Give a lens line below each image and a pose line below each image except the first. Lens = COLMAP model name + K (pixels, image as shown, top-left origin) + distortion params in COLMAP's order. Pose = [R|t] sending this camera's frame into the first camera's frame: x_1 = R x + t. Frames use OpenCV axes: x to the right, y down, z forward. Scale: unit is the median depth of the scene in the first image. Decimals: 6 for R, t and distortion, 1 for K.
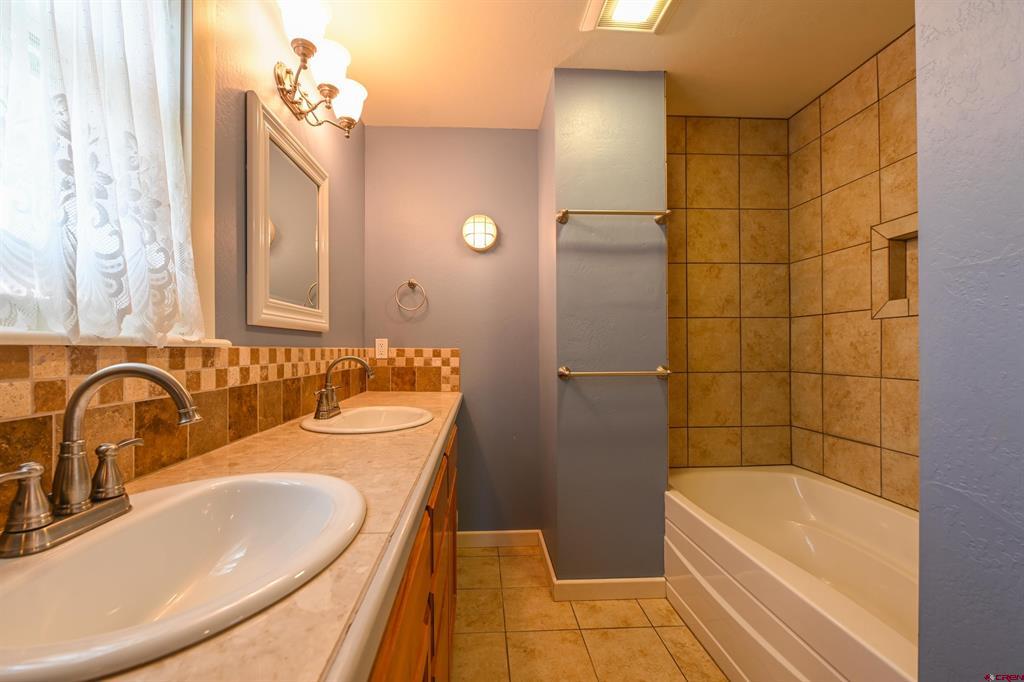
lens RADIAL K [[406.0, 0, 505.7], [0, 406.0, 349.4], [0, 0, 1]] dist [-0.008579, -0.000164]
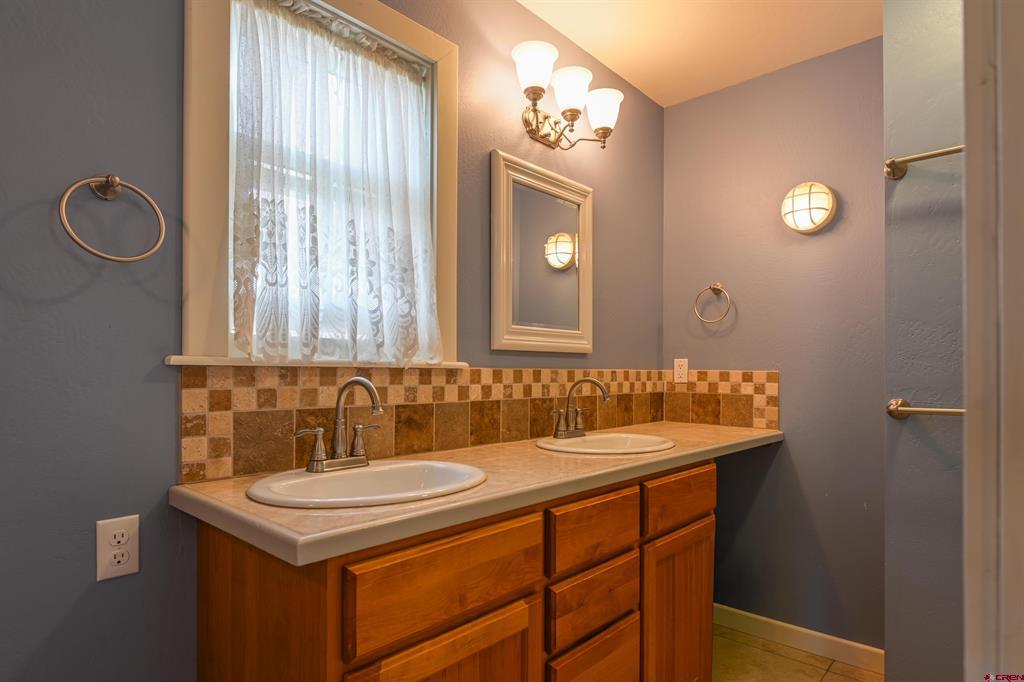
lens RADIAL K [[575.3, 0, 528.9], [0, 575.3, 370.0], [0, 0, 1]] dist [-0.014993, 0.000600]
pose [[0.716799, 0.000915, -0.697279, 0.564091], [-0.004685, 0.999983, -0.003503, 0.003824], [0.697264, 0.005778, 0.716791, -0.112470]]
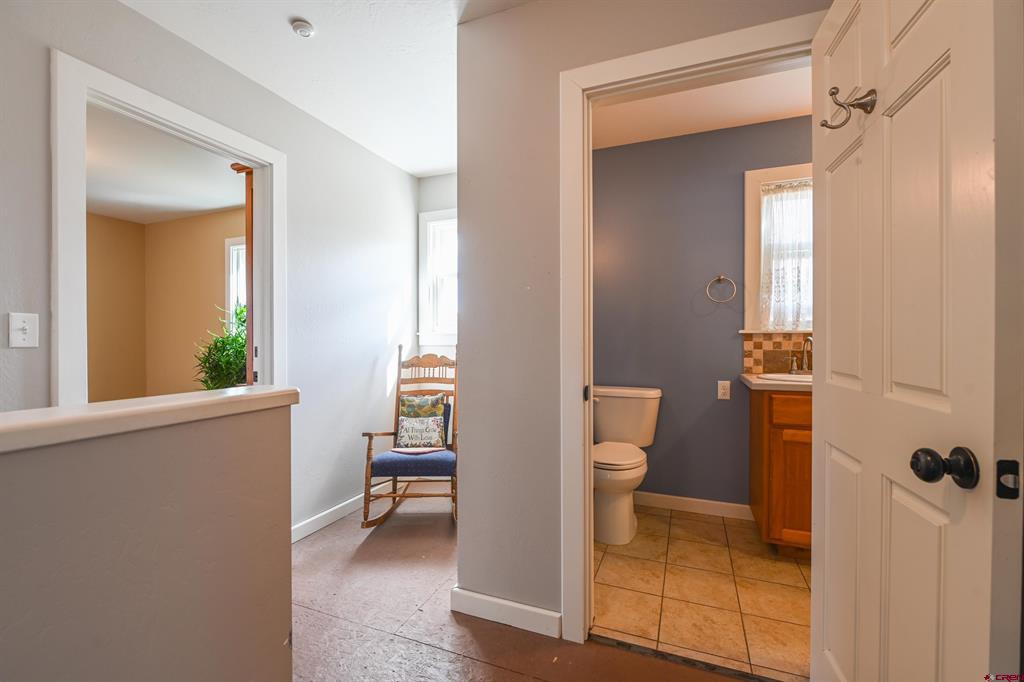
lens RADIAL K [[437.8, 0, 512.2], [0, 437.8, 343.8], [0, 0, 1]] dist [0.000952, 0.000050]
pose [[-0.419831, 0.007085, -0.907574, 1.937088], [0.001193, 0.999973, 0.007255, 0.030162], [0.907601, 0.001963, -0.419828, 0.039318]]
